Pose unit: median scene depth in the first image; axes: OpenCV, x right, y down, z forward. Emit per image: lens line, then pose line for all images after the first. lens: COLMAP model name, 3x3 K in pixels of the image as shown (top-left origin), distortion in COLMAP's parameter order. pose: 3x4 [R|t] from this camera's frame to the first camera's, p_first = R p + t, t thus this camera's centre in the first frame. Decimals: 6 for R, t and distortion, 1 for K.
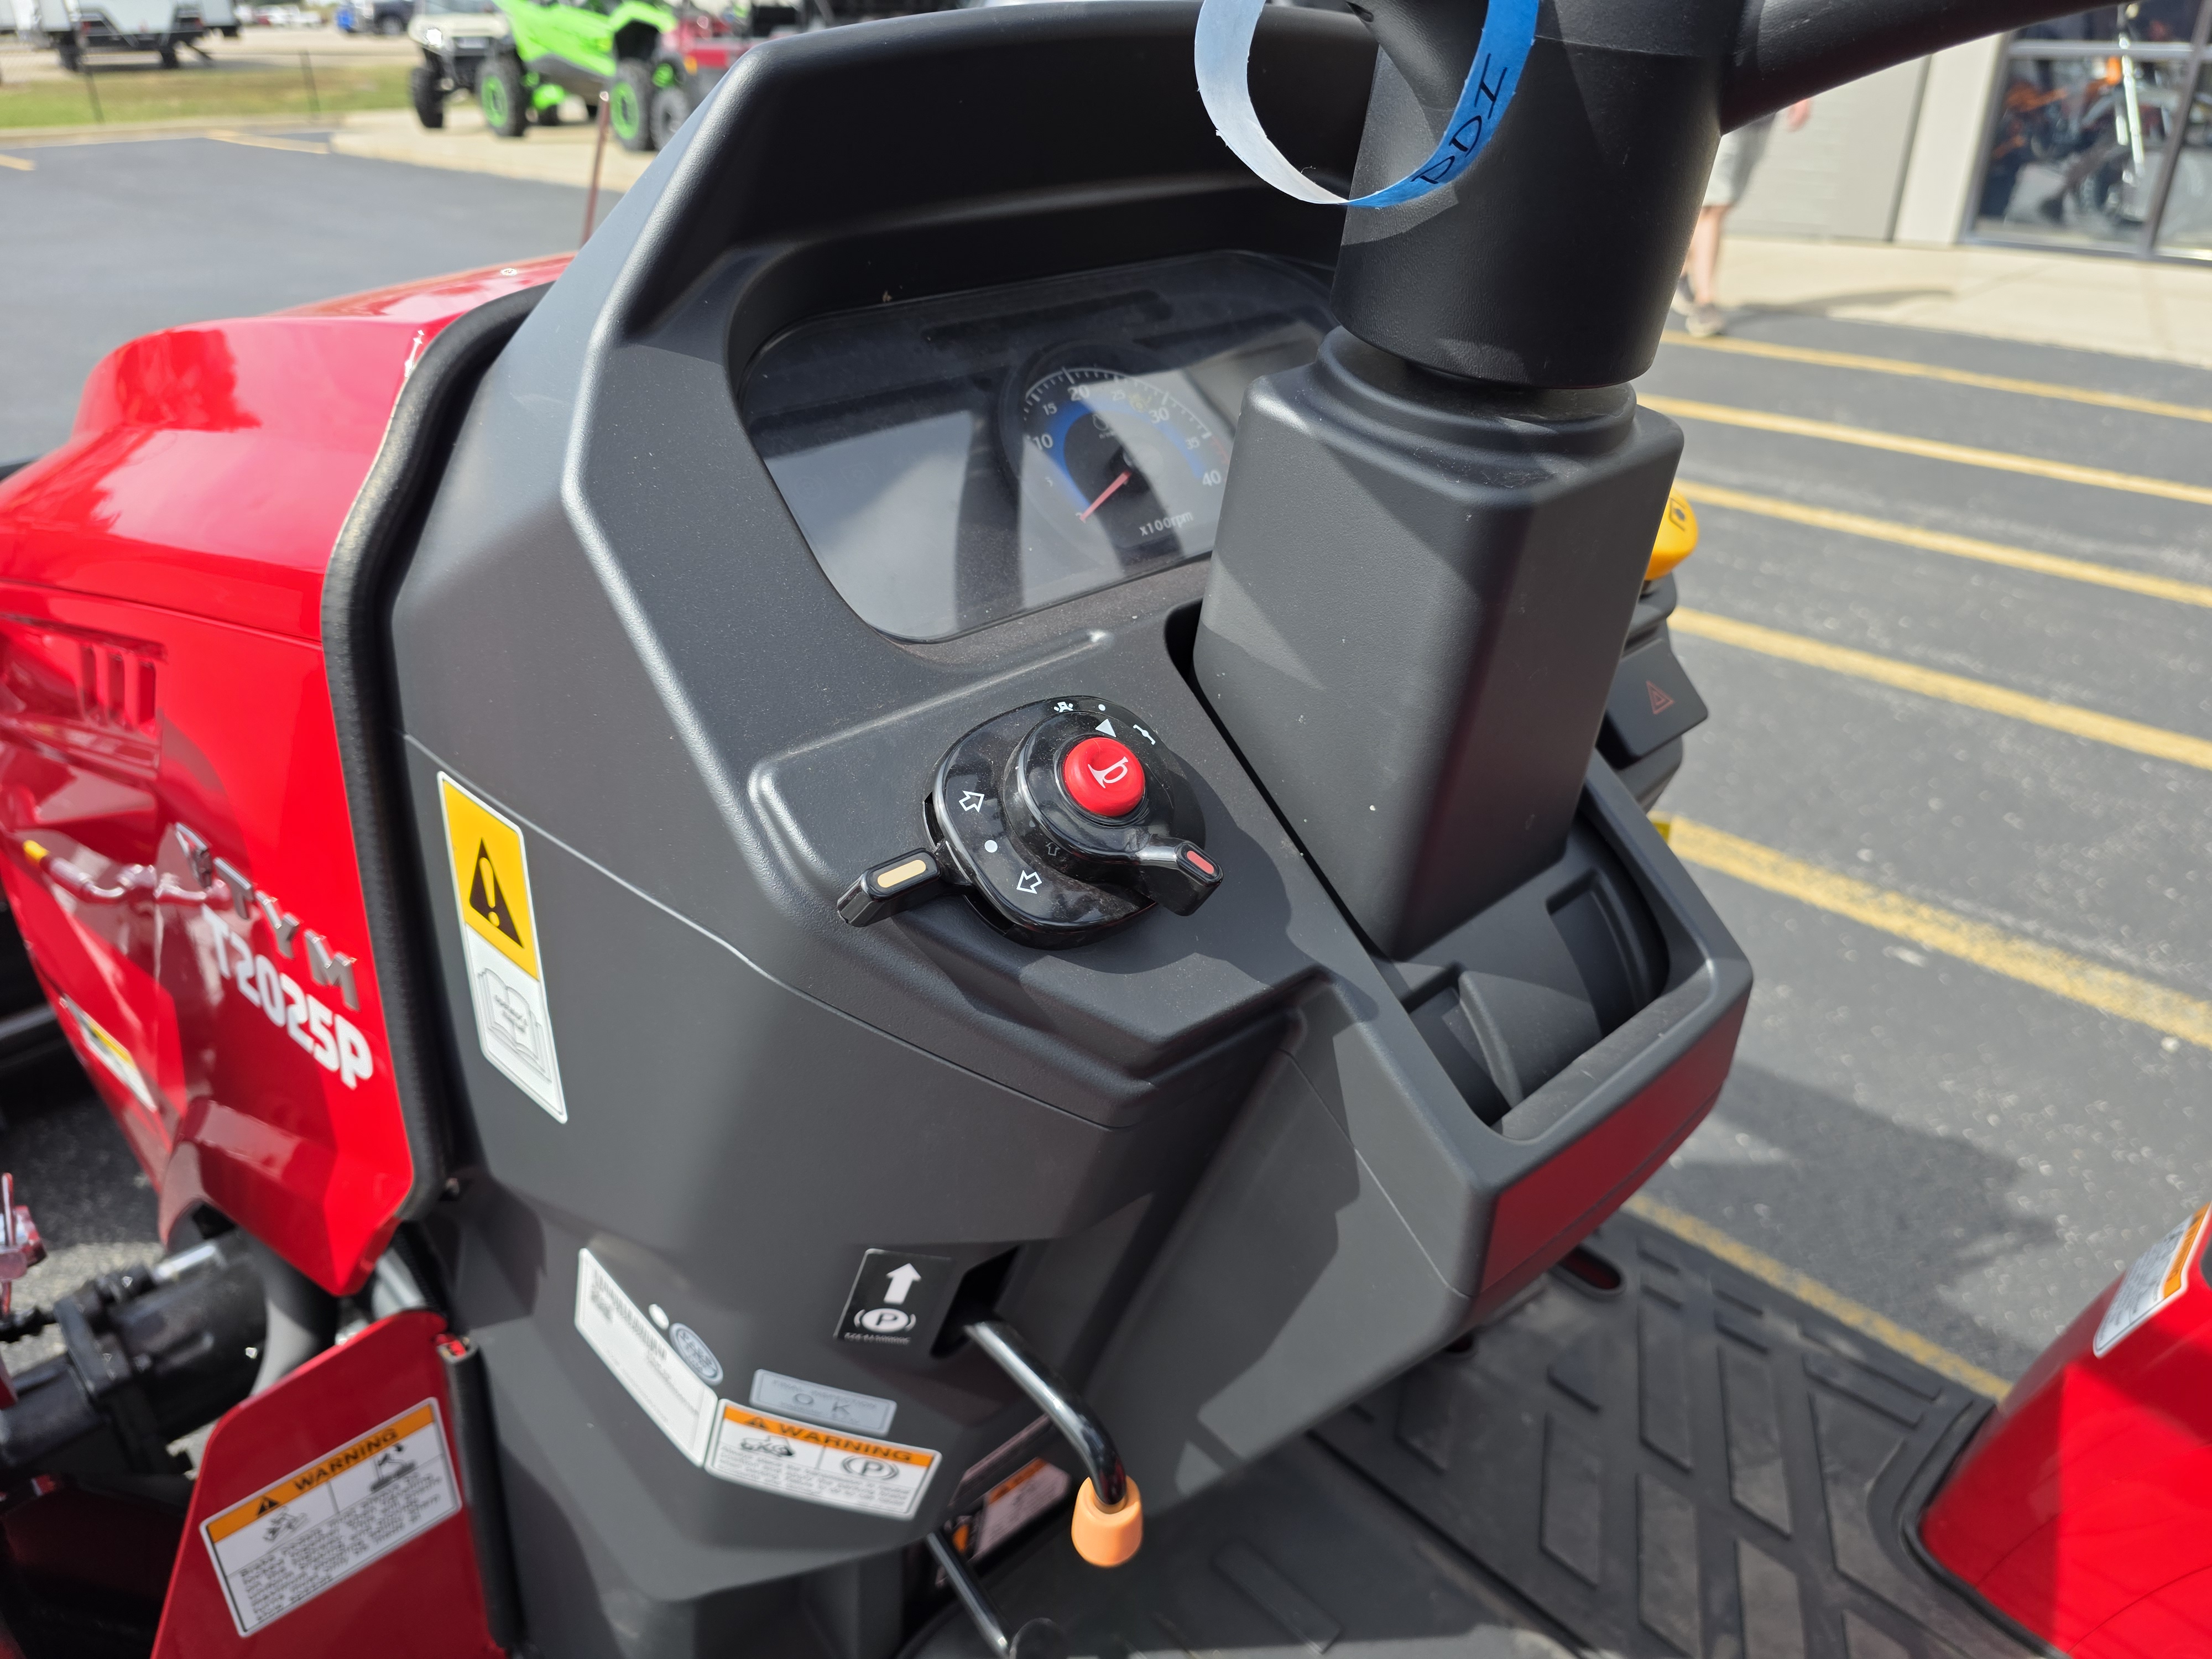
lens RADIAL K [[1523.4, 0, 1107.0], [0, 1523.4, 794.6], [0, 0, 1]] dist [0.059413, -0.054549]
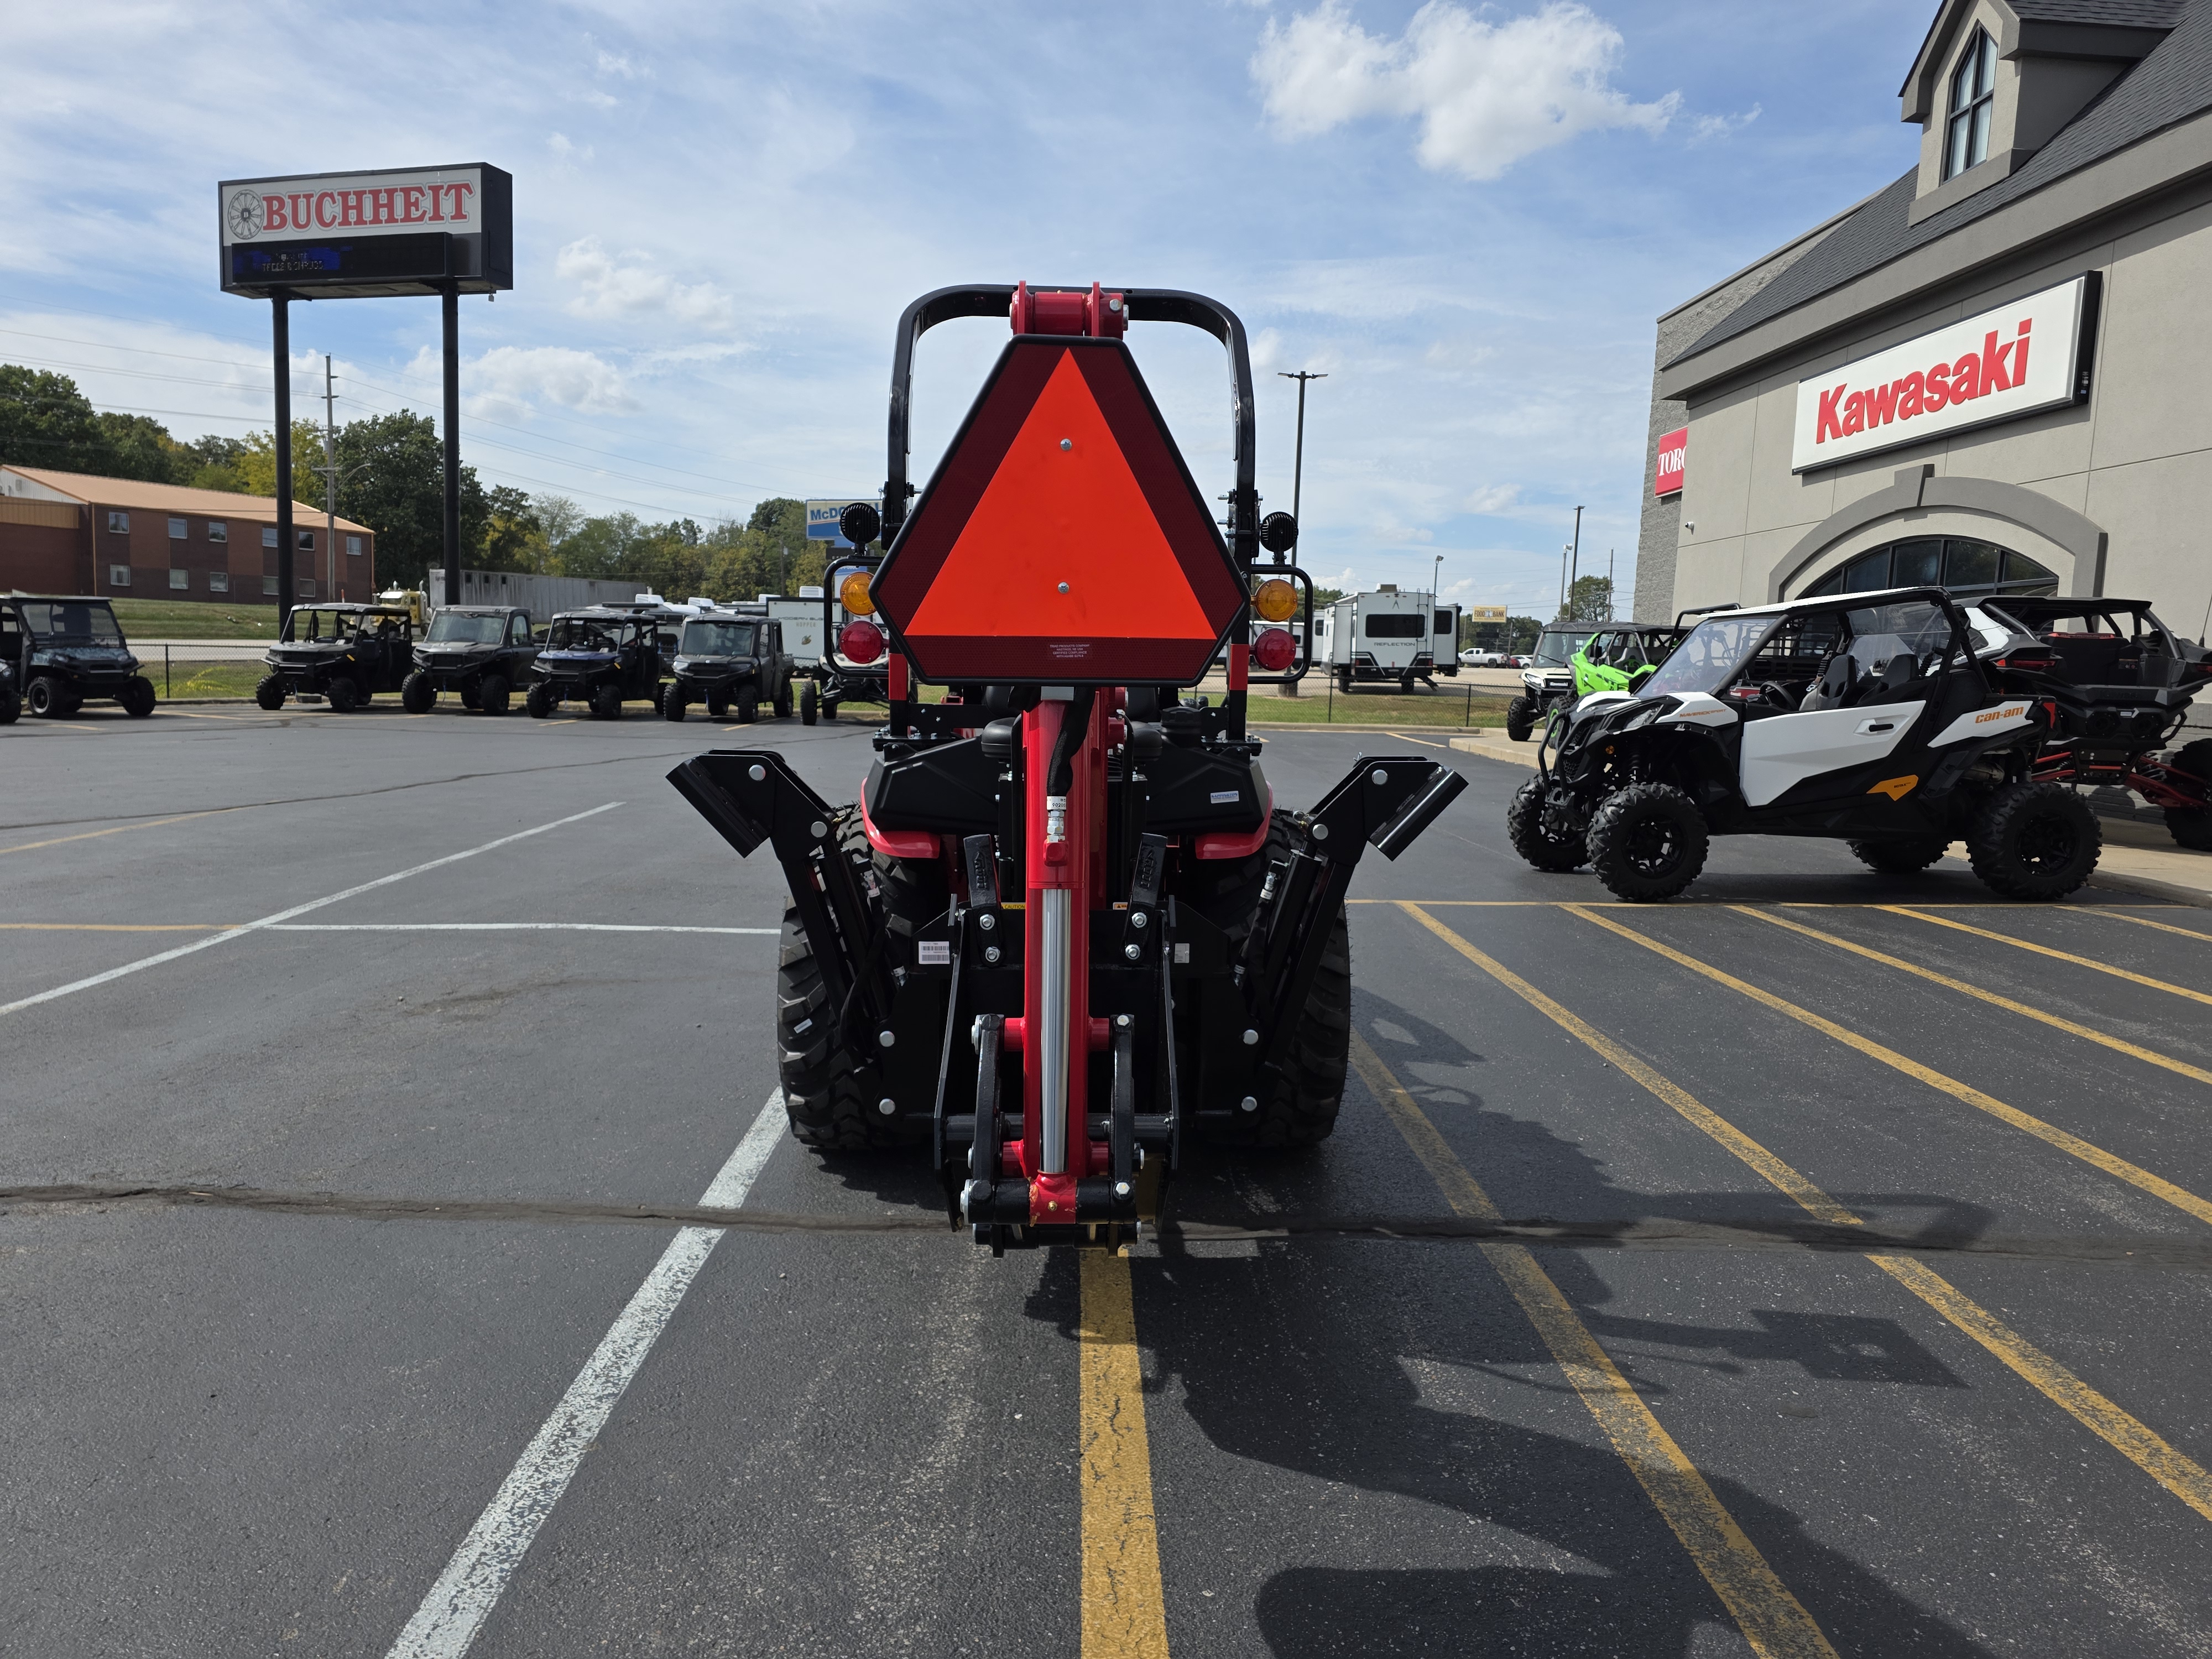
lens RADIAL K [[1482.1, 0, 1118.3], [0, 1482.1, 835.5], [0, 0, 1]] dist [0.055541, -0.053450]
pose [[0.750547, 0.112241, -0.651215, 0.130485], [-0.329714, 0.917646, -0.221845, 0.049404], [0.572685, 0.381220, 0.725744, -0.108758]]
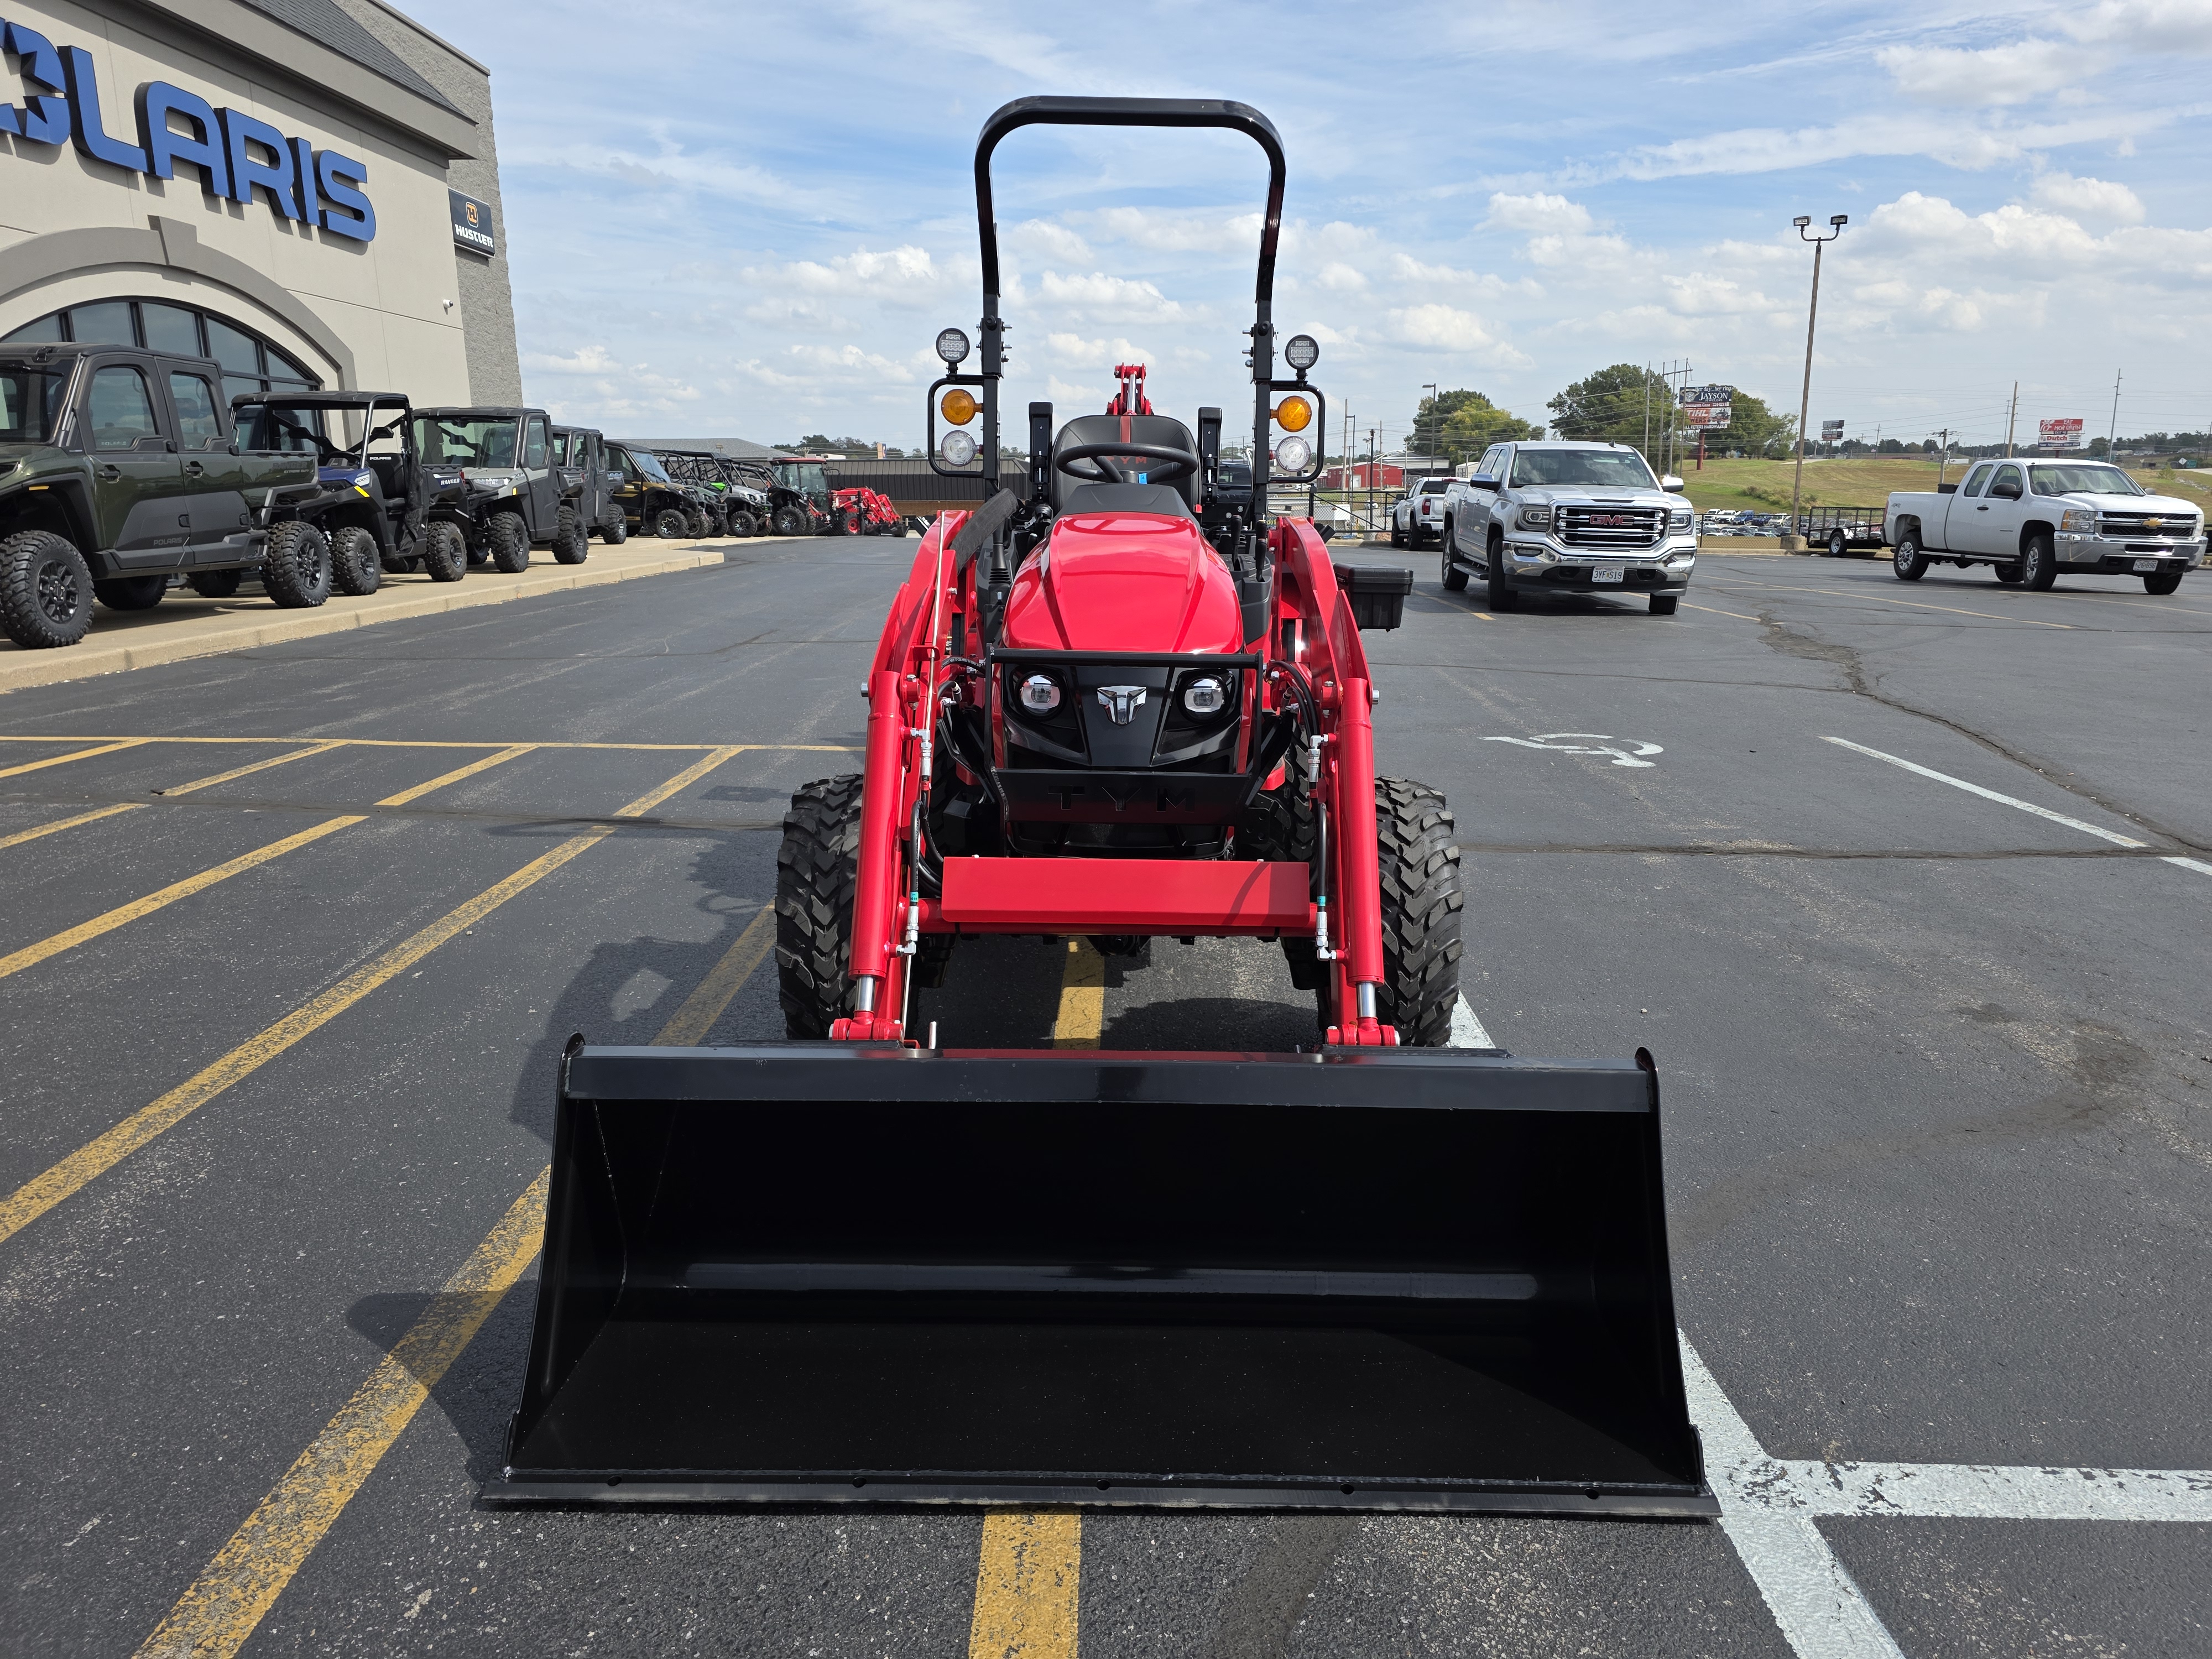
lens RADIAL K [[1463.9, 0, 1127.1], [0, 1463.9, 829.5], [0, 0, 1]] dist [0.054525, -0.048955]
pose [[-0.724105, -0.142133, 0.674885, -0.103070], [0.317878, 0.799624, 0.509465, -0.054978], [-0.612067, 0.583437, -0.533831, 0.115041]]
